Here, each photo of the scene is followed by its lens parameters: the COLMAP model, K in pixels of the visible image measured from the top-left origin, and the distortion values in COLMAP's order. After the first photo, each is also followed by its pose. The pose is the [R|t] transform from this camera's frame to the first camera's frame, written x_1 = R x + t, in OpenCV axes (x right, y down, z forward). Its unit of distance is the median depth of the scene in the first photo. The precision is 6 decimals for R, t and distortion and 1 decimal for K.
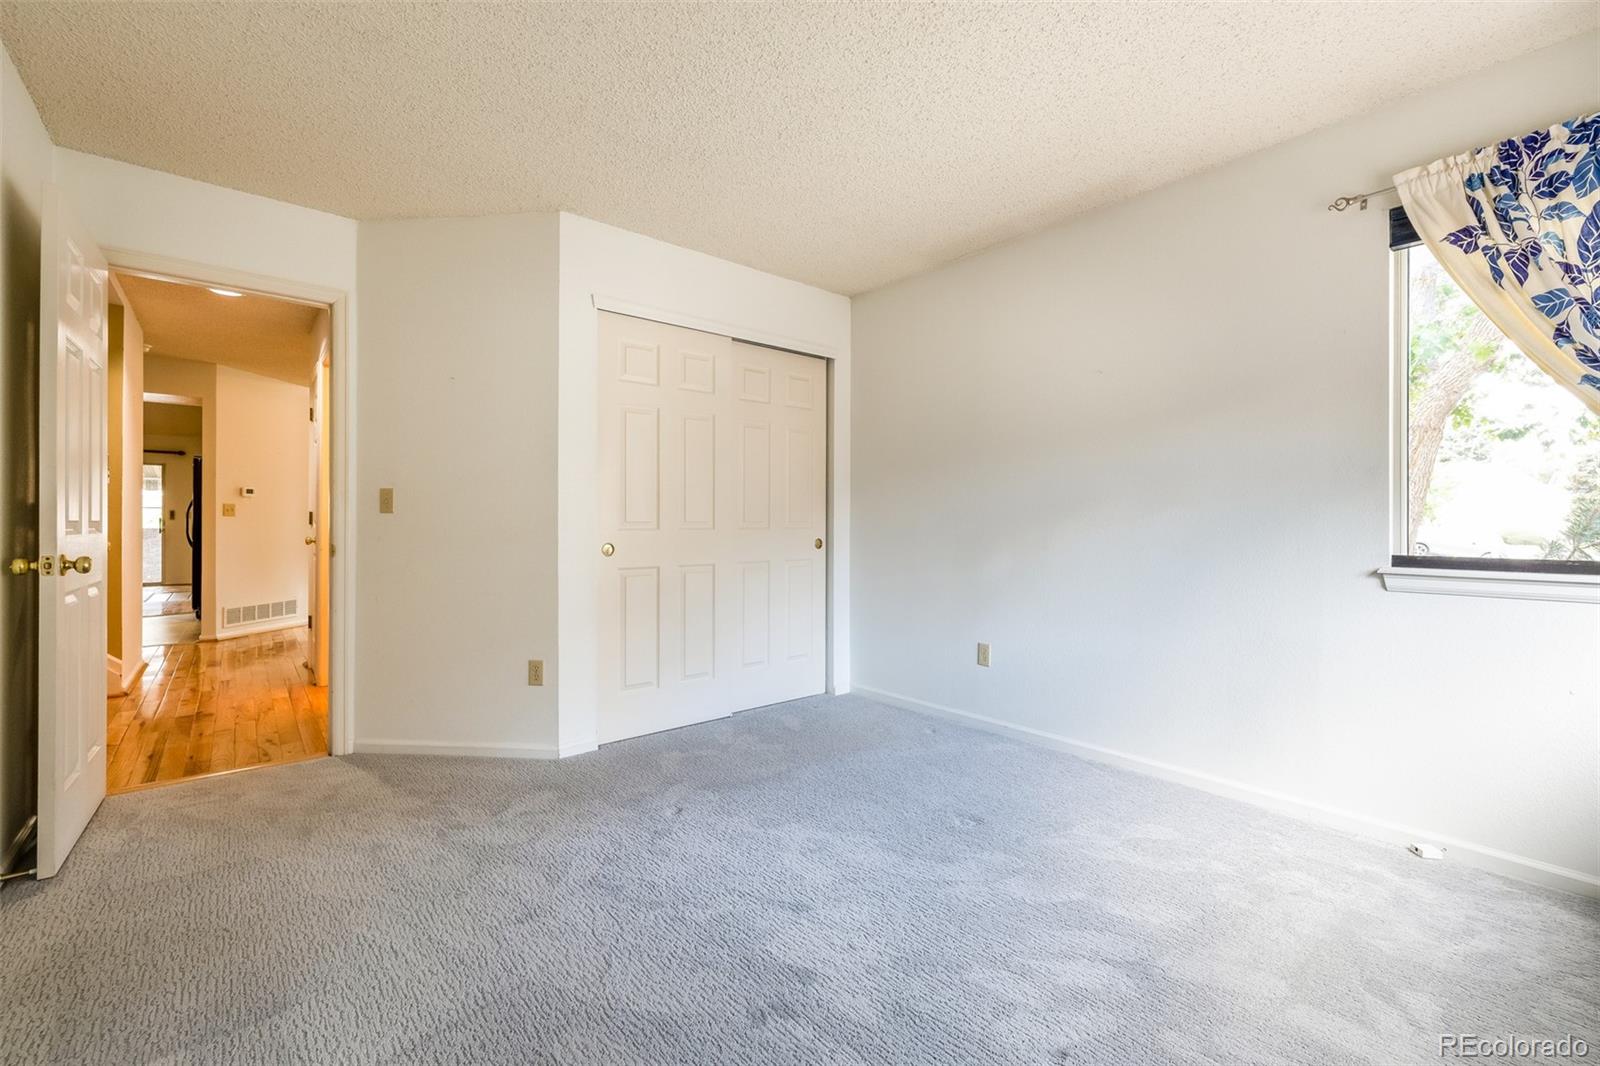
lens RADIAL K [[676.8, 0, 800.0], [0, 676.8, 533.0], [0, 0, 1]] dist [0.002909, 0.000340]
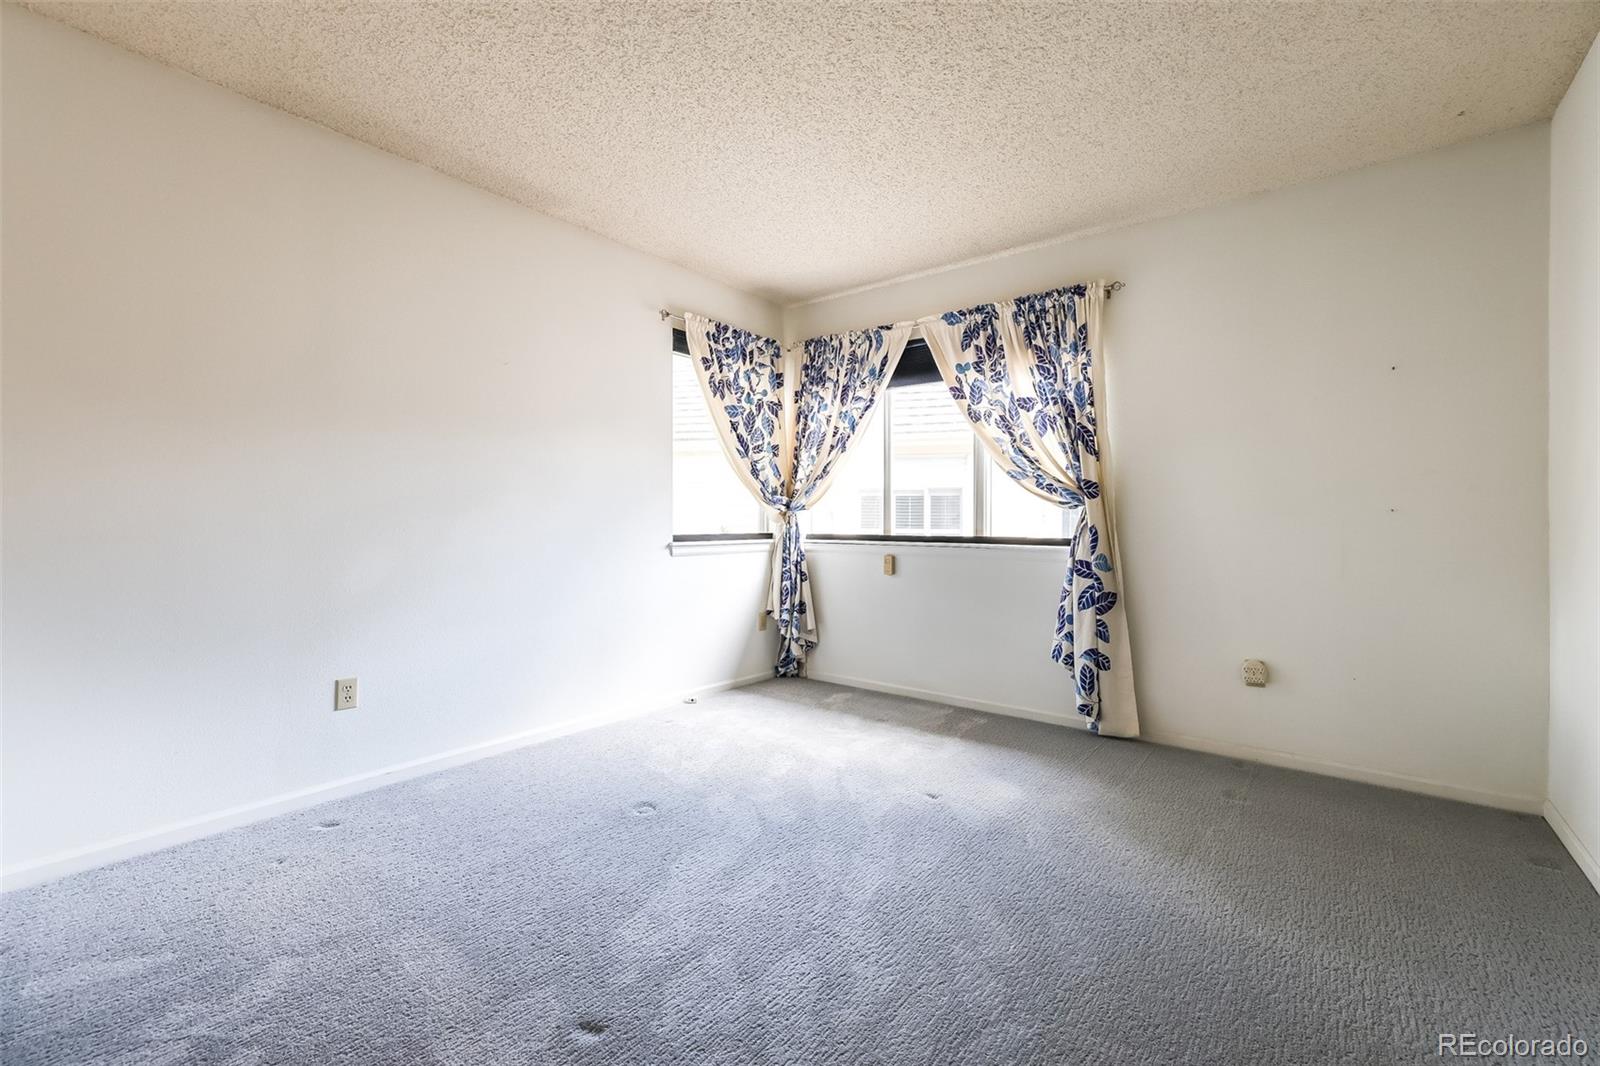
lens RADIAL K [[676.8, 0, 800.0], [0, 676.8, 533.0], [0, 0, 1]] dist [0.002909, 0.000340]
pose [[-0.211595, -0.016937, 0.977211, -0.886491], [0.005635, 0.999812, 0.018549, -0.001135], [-0.977341, 0.009431, -0.211460, 1.125675]]
